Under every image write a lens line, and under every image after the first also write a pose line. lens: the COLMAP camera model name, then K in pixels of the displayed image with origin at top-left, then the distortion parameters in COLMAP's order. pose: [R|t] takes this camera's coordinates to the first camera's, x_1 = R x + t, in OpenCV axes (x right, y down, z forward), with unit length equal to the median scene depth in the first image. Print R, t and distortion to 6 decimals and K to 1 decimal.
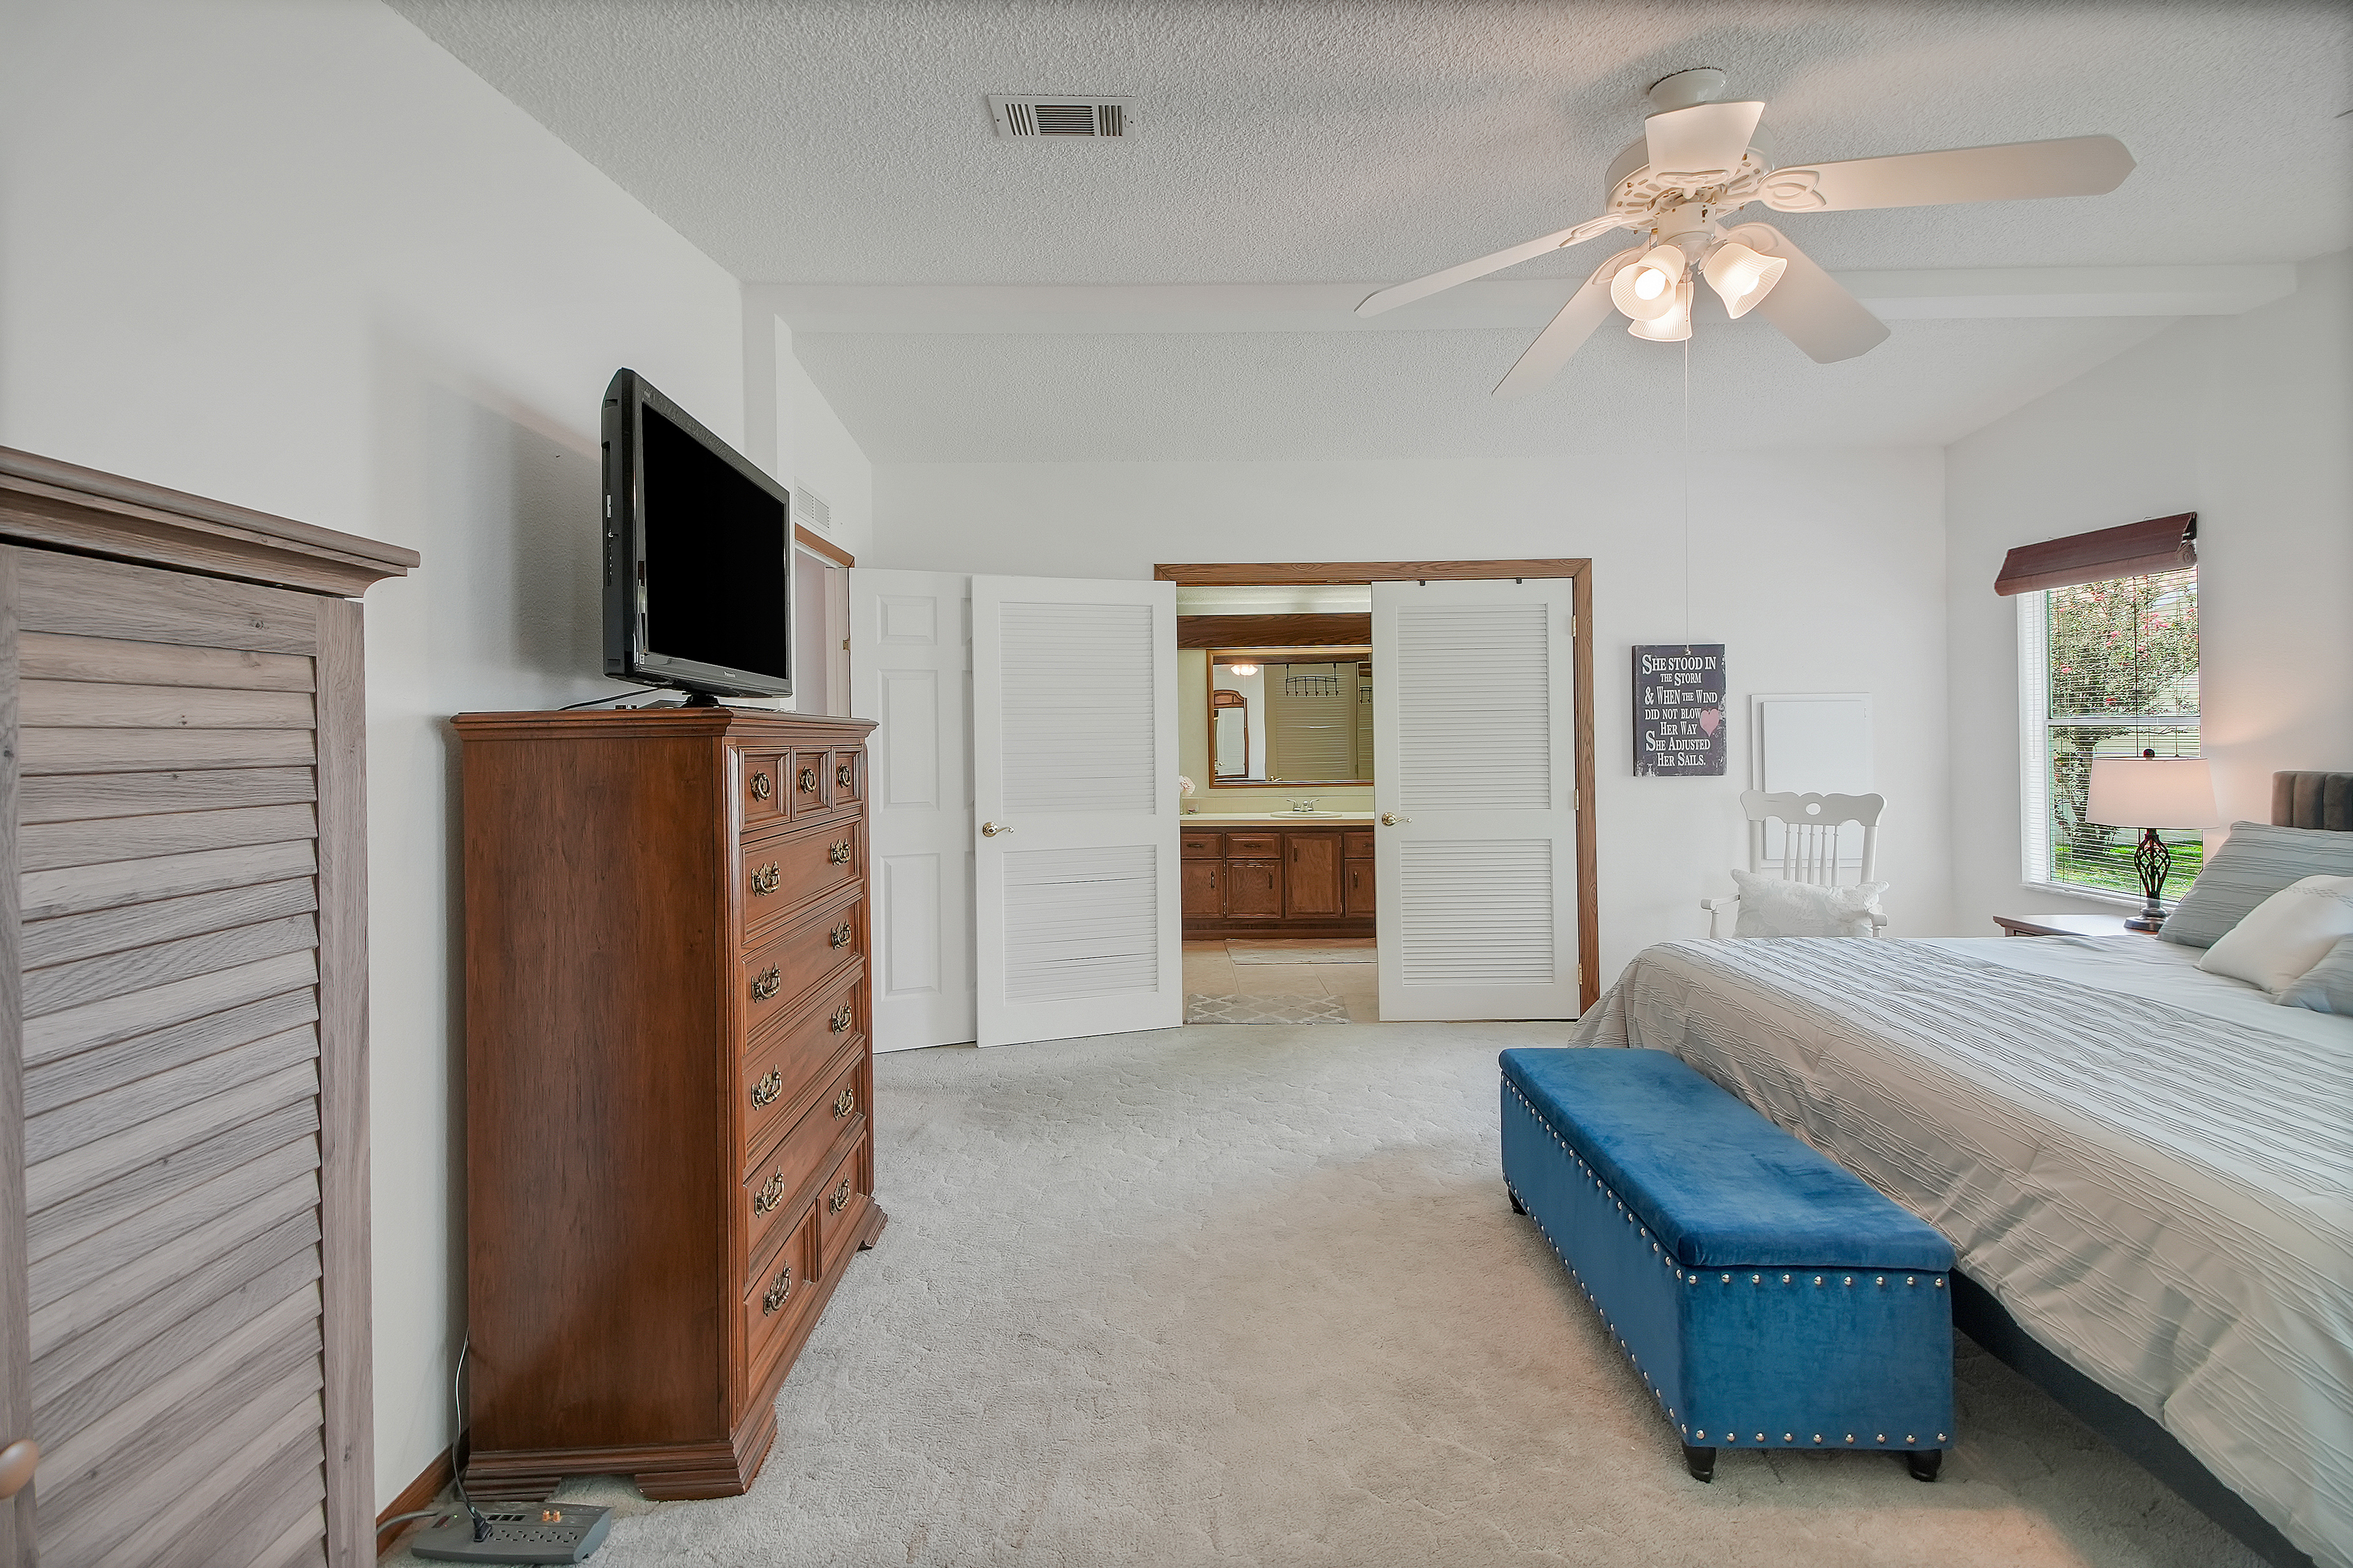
lens RADIAL K [[1013.8, 0, 1131.7], [0, 1013.8, 729.8], [0, 0, 1]] dist [0.031627, -0.015449]
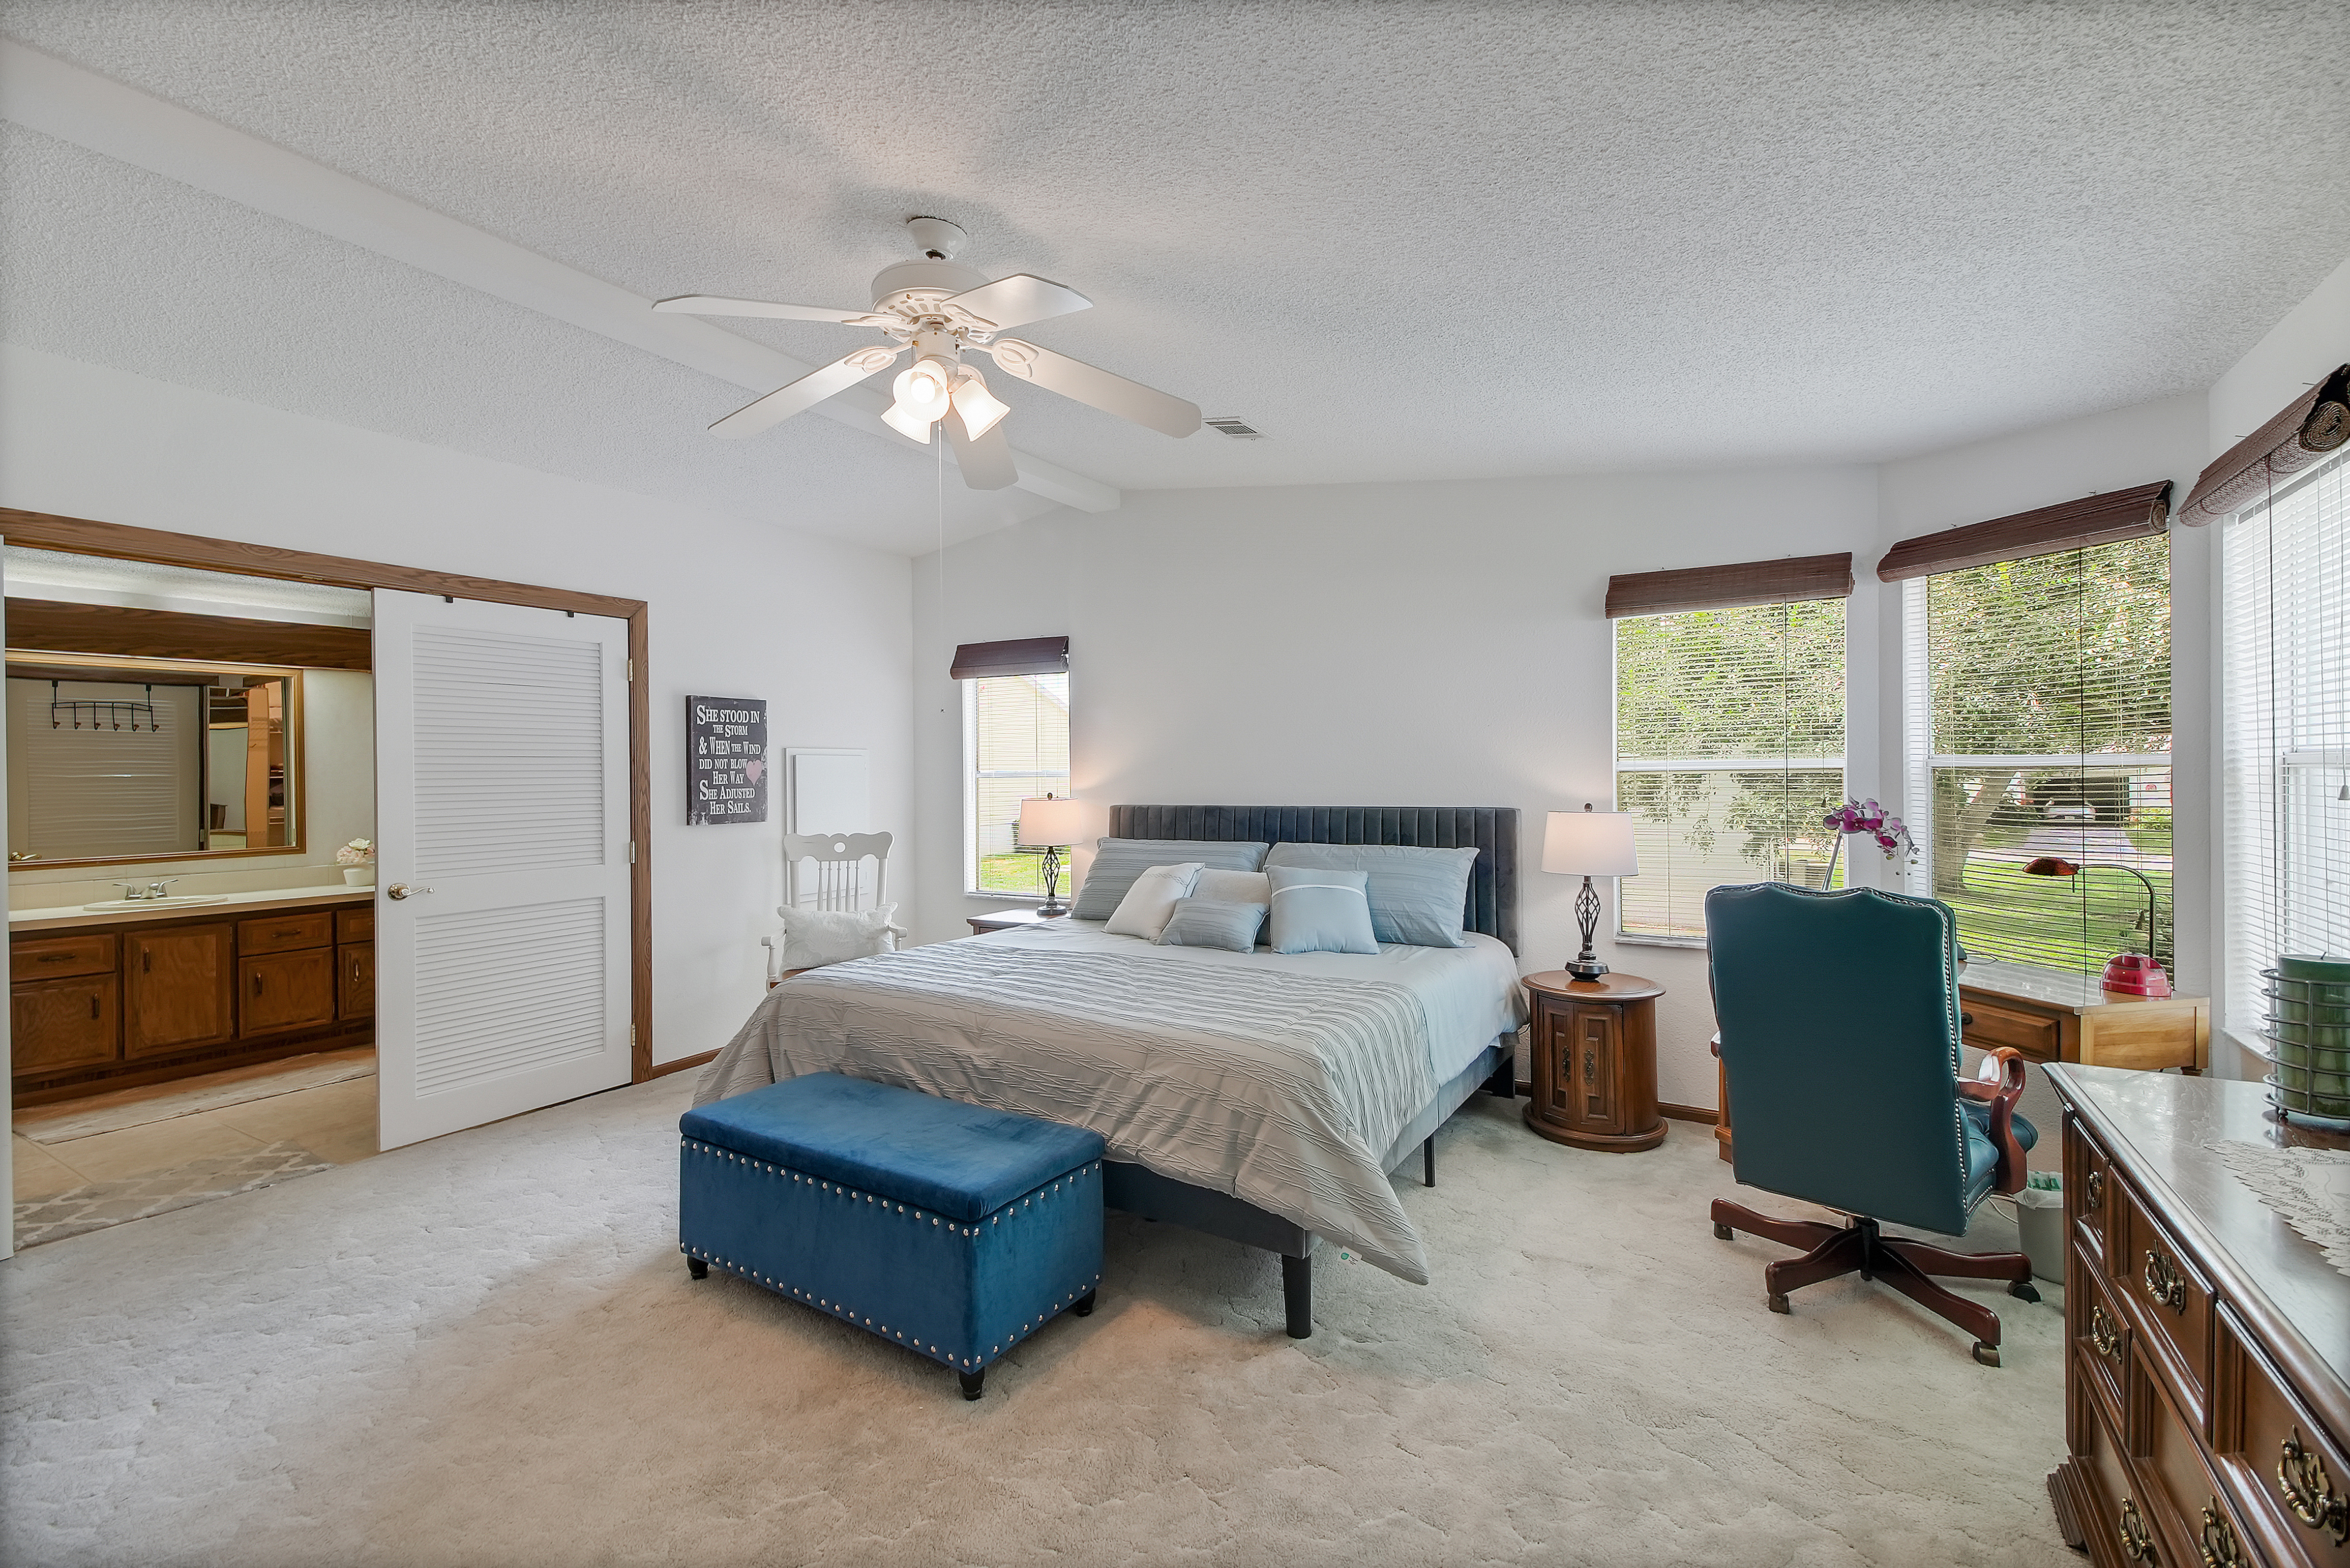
lens RADIAL K [[1039.7, 0, 1164.1], [0, 1039.7, 767.6], [0, 0, 1]] dist [0.039823, -0.017433]
pose [[0.510324, 0.013440, 0.859877, -0.176295], [-0.000611, 0.999883, -0.015266, 0.004832], [-0.859982, 0.007265, 0.510273, 0.078966]]
